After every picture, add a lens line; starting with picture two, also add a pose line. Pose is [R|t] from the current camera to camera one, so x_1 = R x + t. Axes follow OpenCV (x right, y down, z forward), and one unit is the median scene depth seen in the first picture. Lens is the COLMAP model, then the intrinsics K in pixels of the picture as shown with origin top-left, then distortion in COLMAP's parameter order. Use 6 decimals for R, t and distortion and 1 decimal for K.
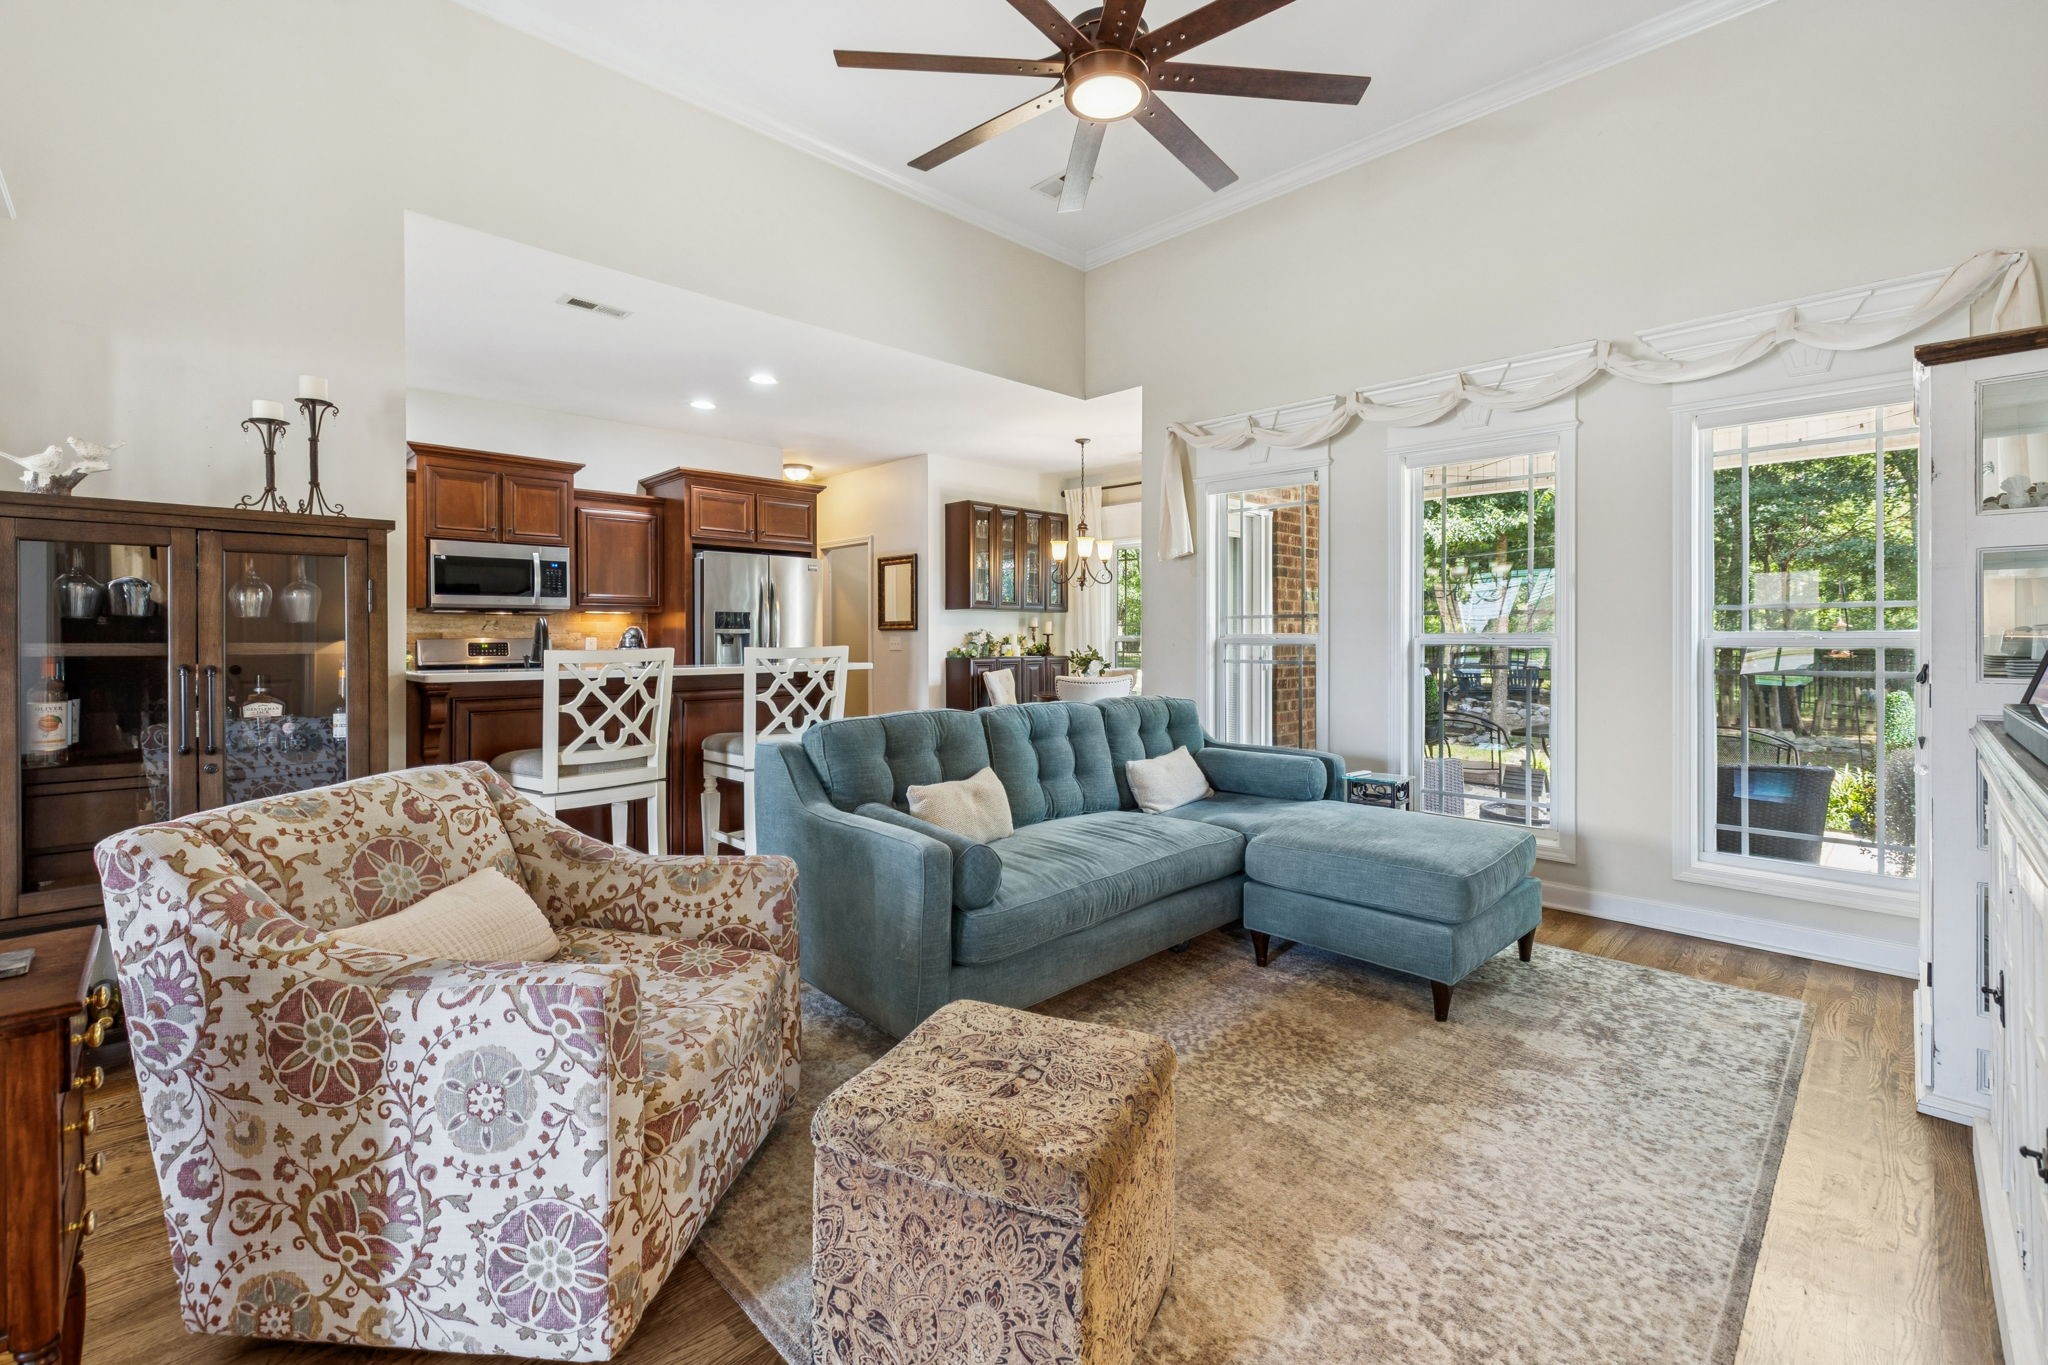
lens RADIAL K [[876.2, 0, 1022.2], [0, 876.2, 648.0], [0, 0, 1]] dist [-0.000841, 0.000004]
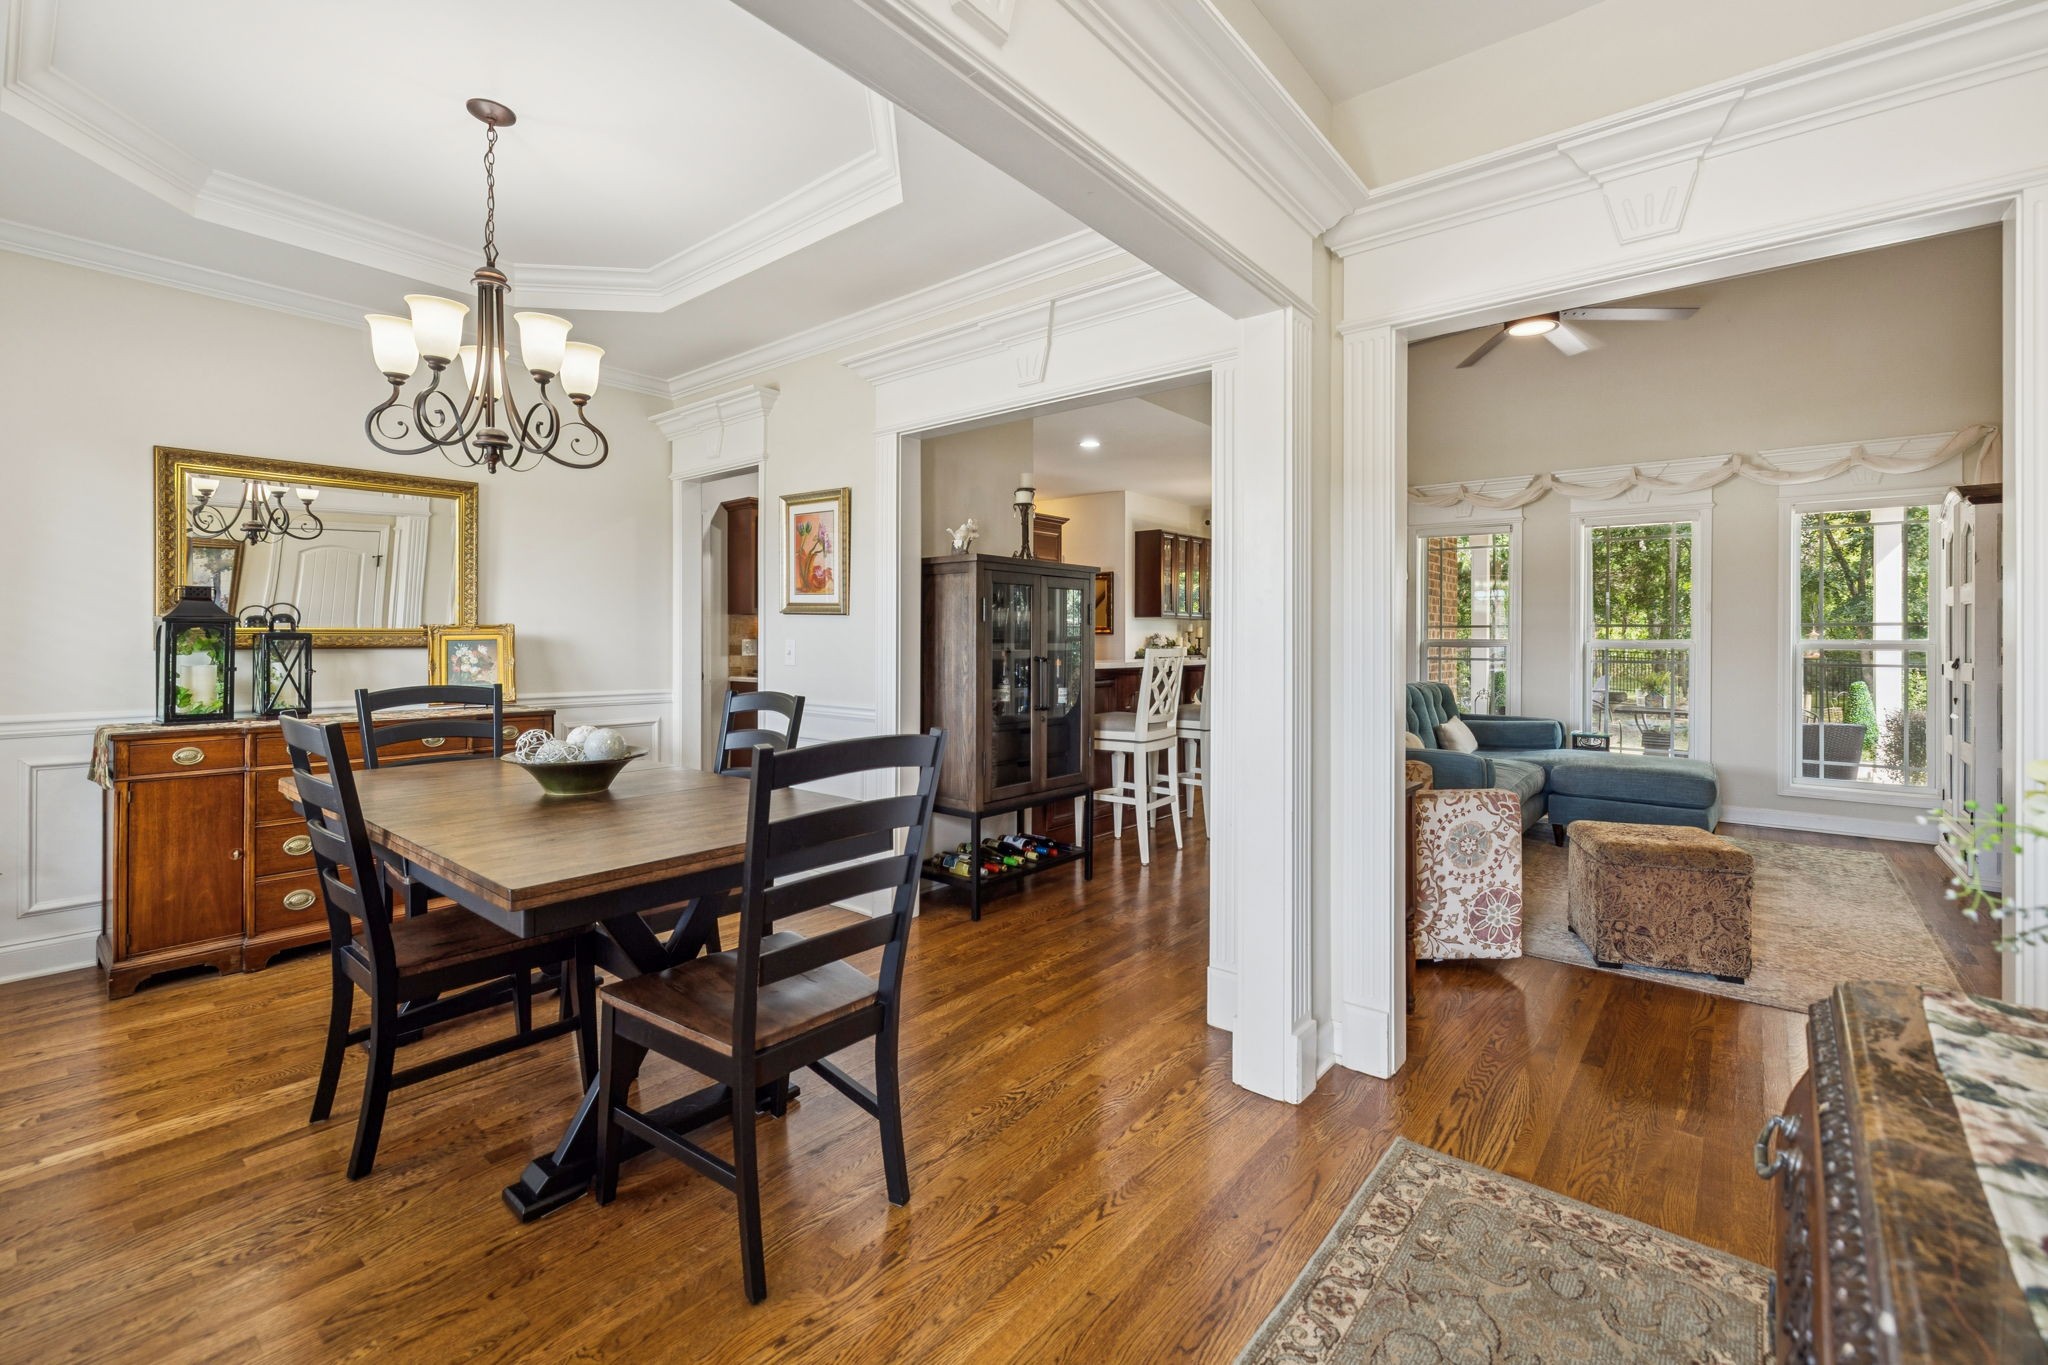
lens RADIAL K [[876.2, 0, 1022.2], [0, 876.2, 648.0], [0, 0, 1]] dist [-0.000841, 0.000004]
pose [[0.995388, 0.003573, 0.095866, -1.199588], [-0.003476, 0.999993, -0.001174, 0.005646], [-0.095869, 0.000836, 0.995394, -0.699652]]
